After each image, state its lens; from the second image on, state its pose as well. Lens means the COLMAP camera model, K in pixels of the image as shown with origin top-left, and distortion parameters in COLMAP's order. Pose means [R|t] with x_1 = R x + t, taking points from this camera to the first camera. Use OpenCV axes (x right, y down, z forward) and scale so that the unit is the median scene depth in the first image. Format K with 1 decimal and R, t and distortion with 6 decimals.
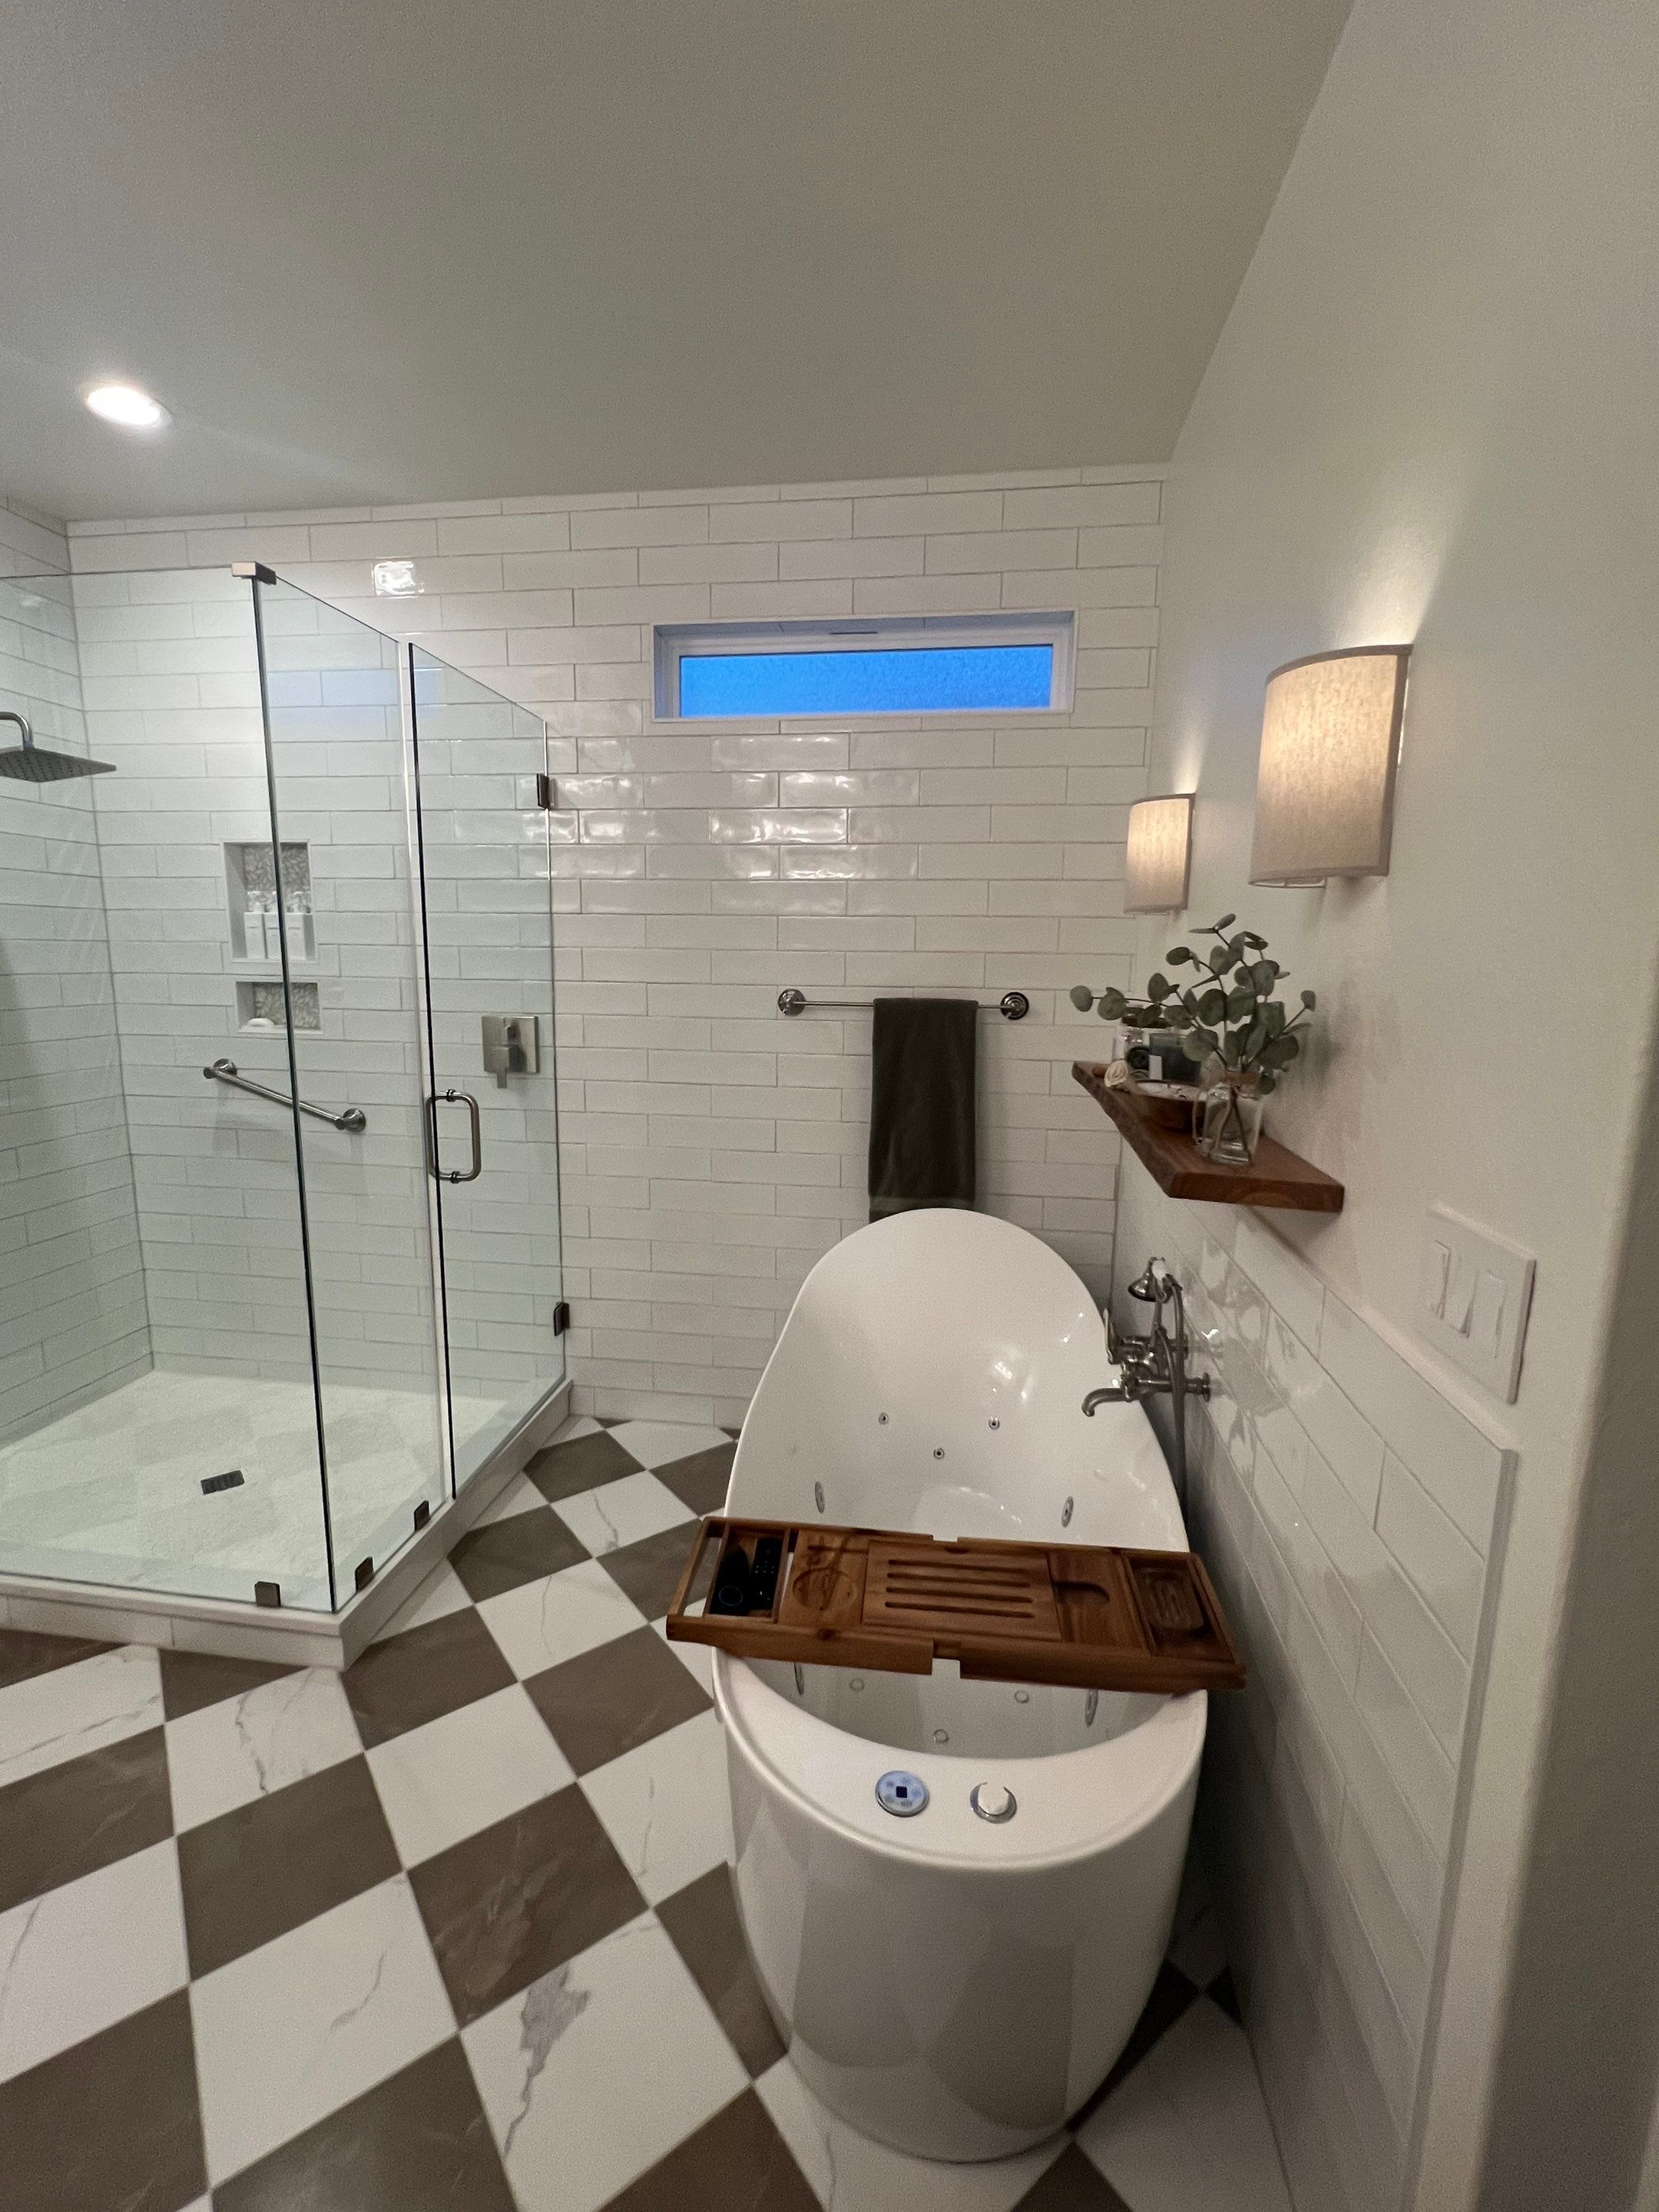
lens RADIAL K [[967.0, 0, 828.8], [0, 967.0, 1113.0], [0, 0, 1]] dist [-0.003350, 0.001167]
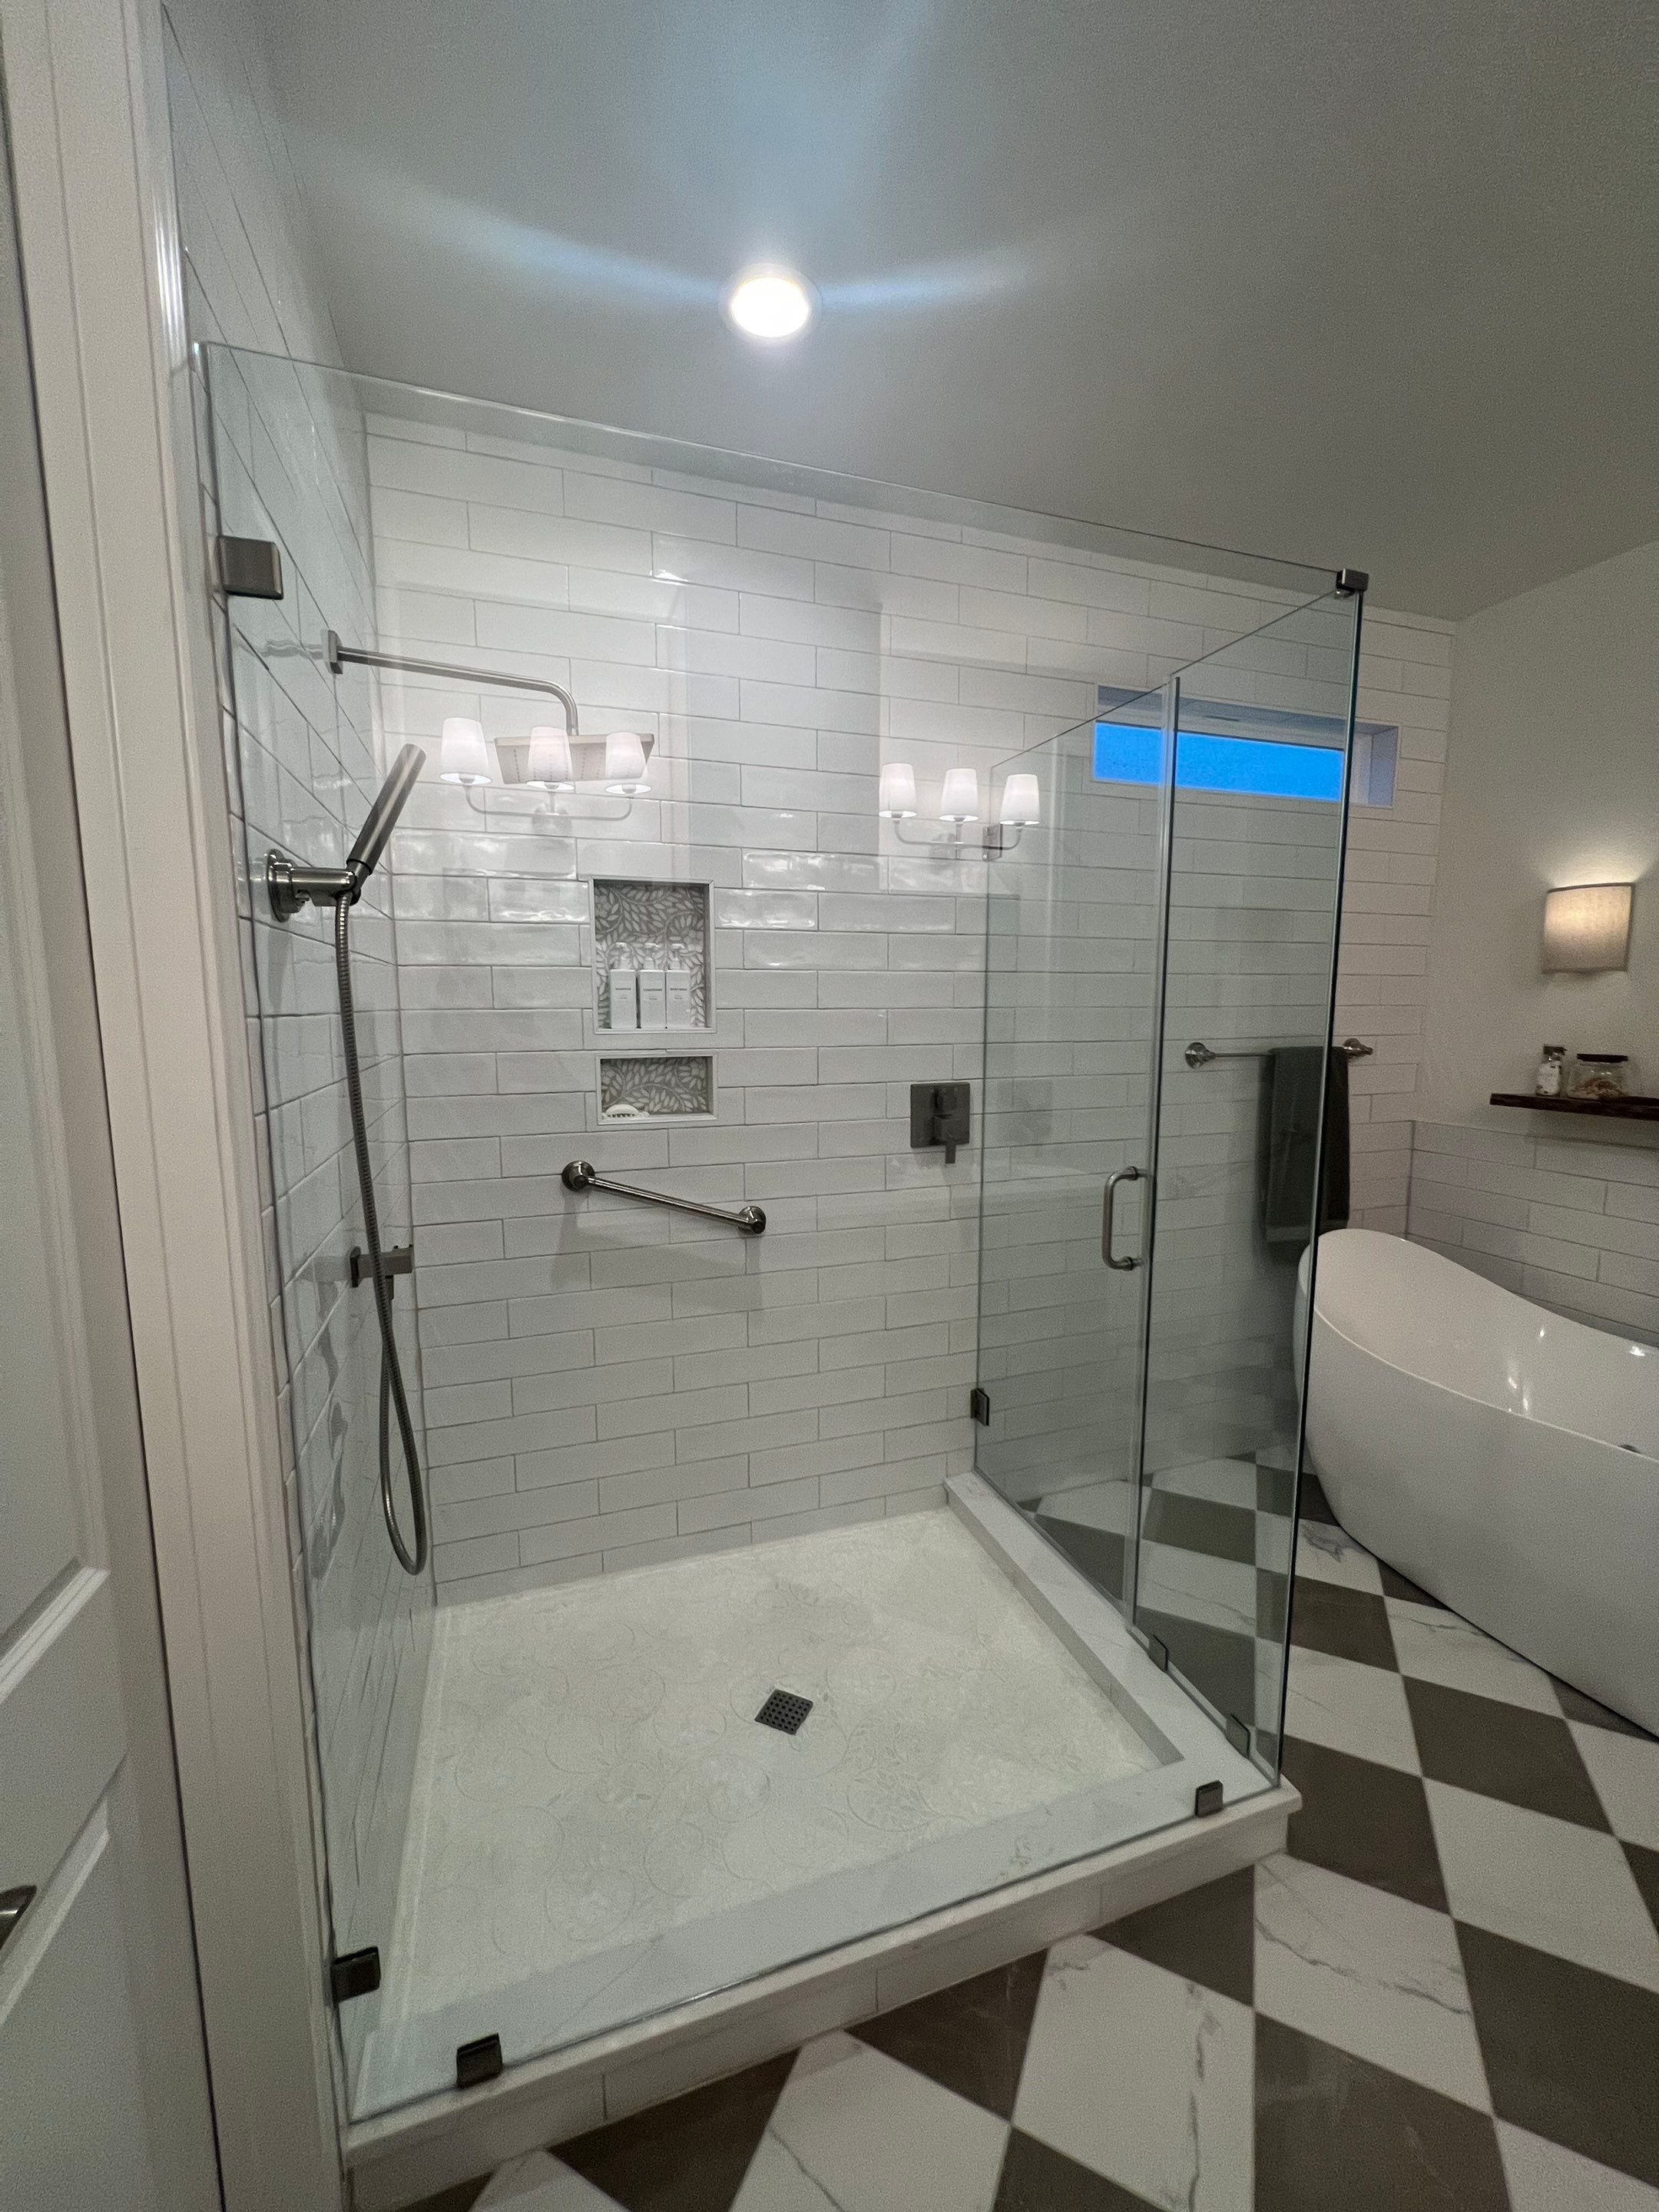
lens RADIAL K [[887.6, 0, 819.9], [0, 887.6, 1114.3], [0, 0, 1]] dist [-0.001537, -0.000091]
pose [[0.889391, -0.073739, 0.451161, -1.016413], [0.090560, 0.995766, -0.015773, -0.085422], [-0.448088, 0.054885, 0.892303, 0.383961]]
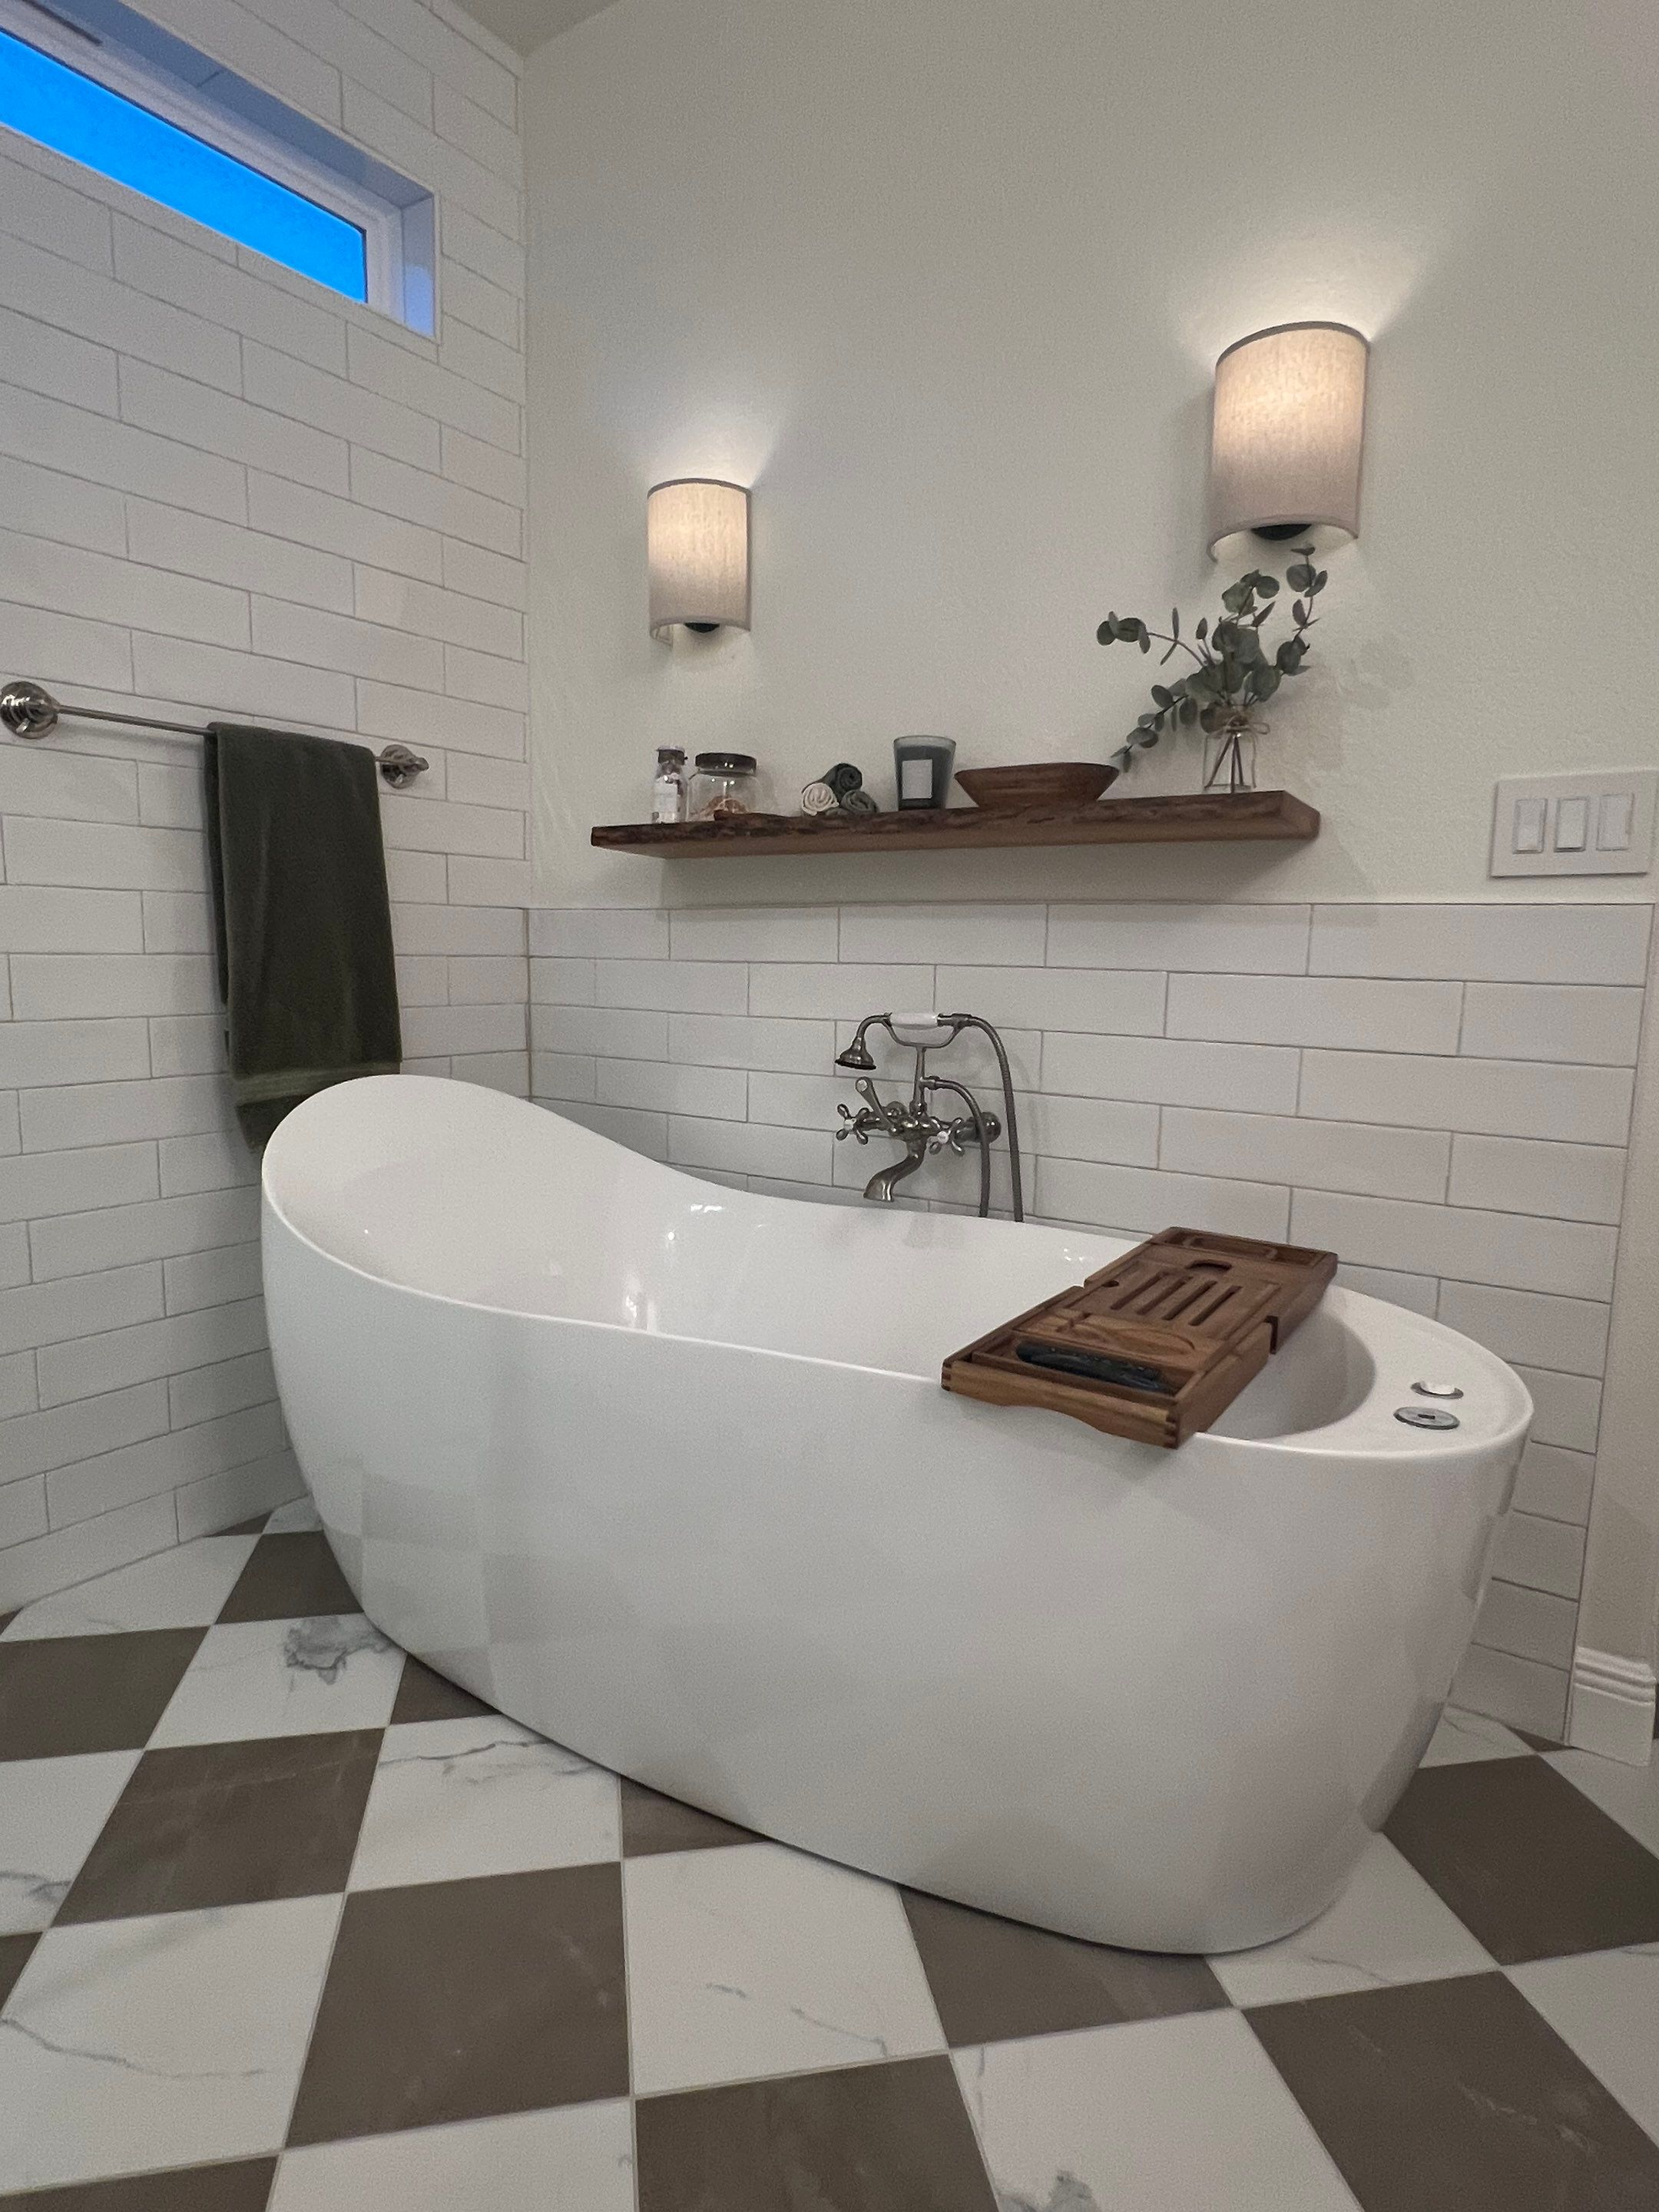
lens RADIAL K [[1234.0, 0, 826.3], [0, 1234.0, 1116.3], [0, 0, 1]] dist [-0.006429, 0.001289]
pose [[0.440310, -0.124789, 0.889131, -0.536113], [0.134860, 0.988251, 0.071916, 0.122894], [-0.887660, 0.088243, 0.451966, 0.439140]]
